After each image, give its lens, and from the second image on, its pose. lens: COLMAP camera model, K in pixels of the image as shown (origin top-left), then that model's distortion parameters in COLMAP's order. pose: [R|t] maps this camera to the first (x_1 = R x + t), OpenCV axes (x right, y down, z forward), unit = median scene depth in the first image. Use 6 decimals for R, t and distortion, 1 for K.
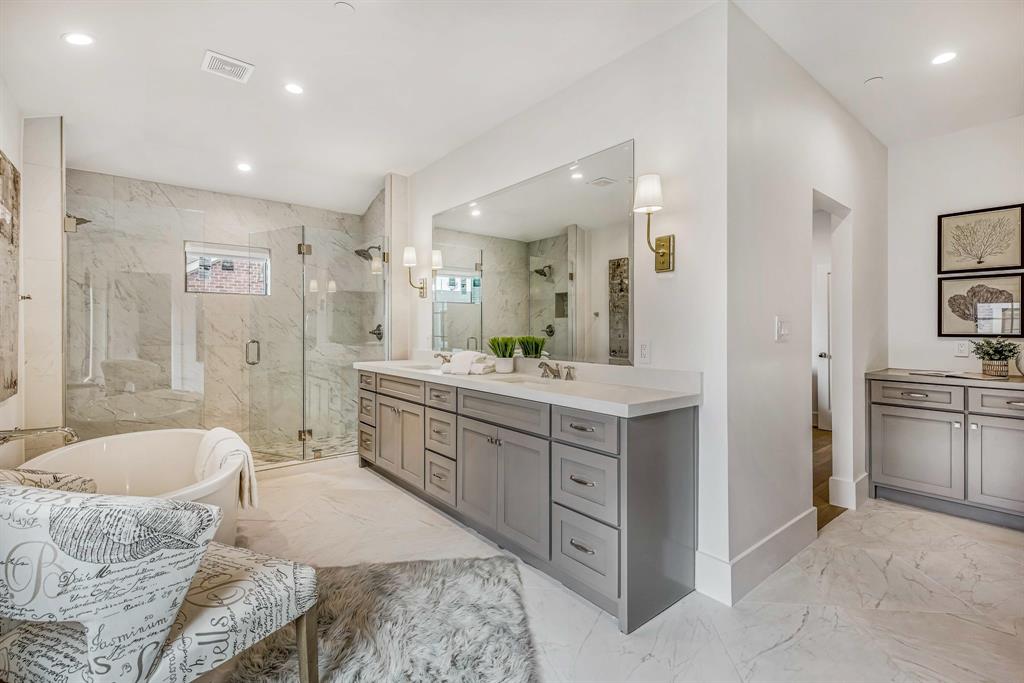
lens RADIAL K [[458.1, 0, 516.1], [0, 458.1, 334.6], [0, 0, 1]] dist [0.014343, -0.005069]
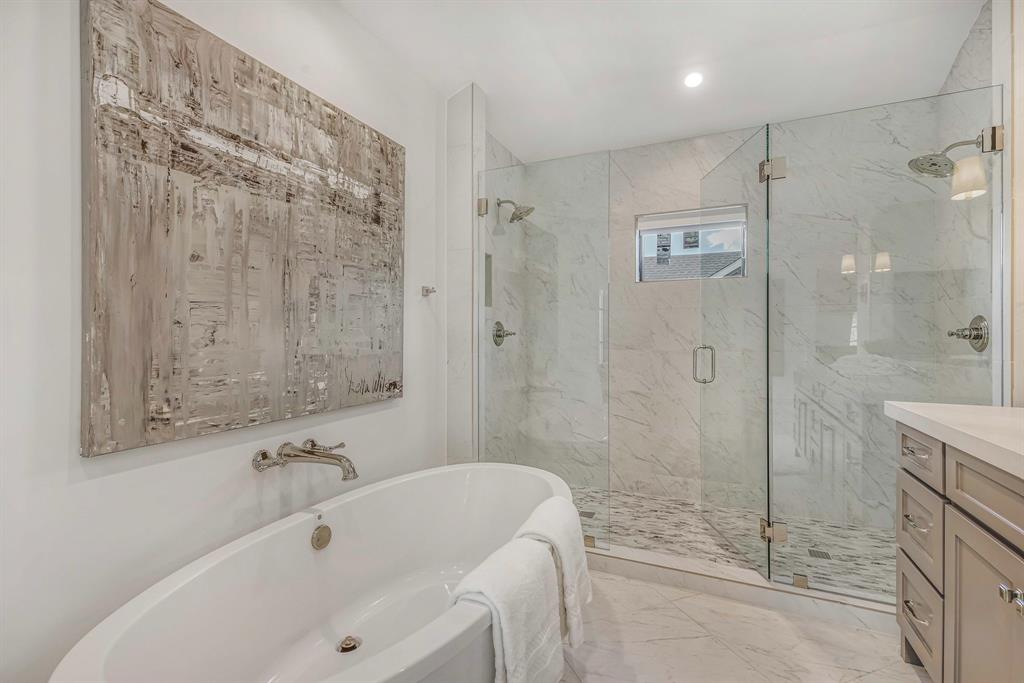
lens RADIAL K [[458.1, 0, 516.1], [0, 458.1, 334.6], [0, 0, 1]] dist [0.014343, -0.005069]
pose [[0.447835, -0.002112, -0.894114, -0.126905], [-0.015102, 0.999837, -0.009926, 0.008253], [0.893989, 0.017948, 0.447730, 0.513246]]
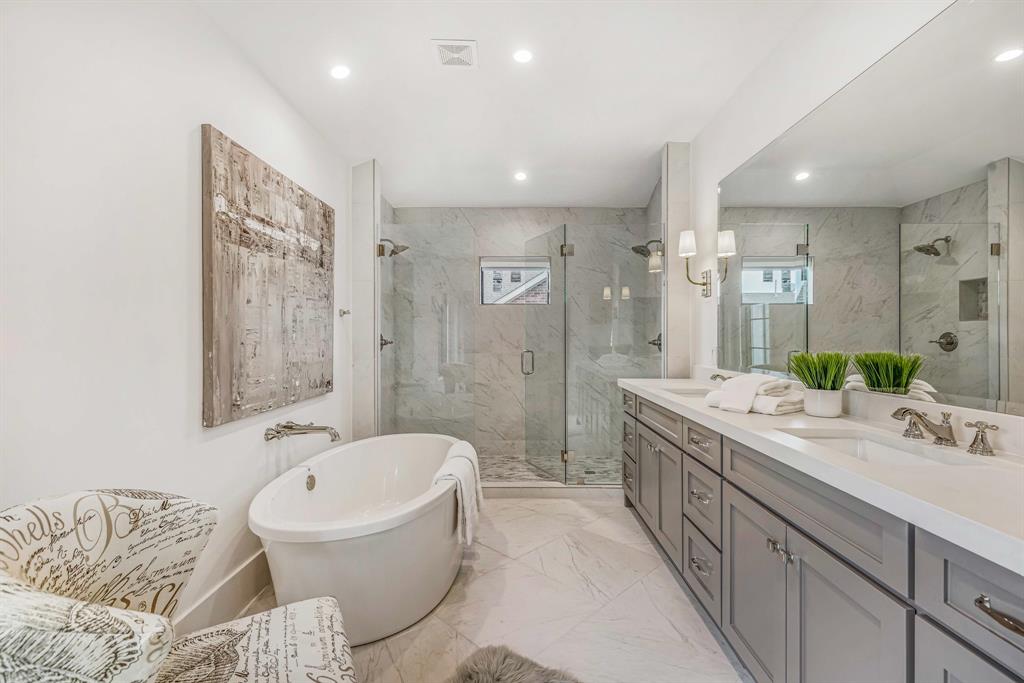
lens RADIAL K [[457.7, 0, 517.6], [0, 457.7, 337.8], [0, 0, 1]] dist [0.018579, -0.006012]
pose [[0.773718, 0.000657, -0.633530, 0.035049], [-0.009072, 0.999908, -0.010043, -0.004003], [0.633466, 0.013517, 0.773653, 0.242834]]
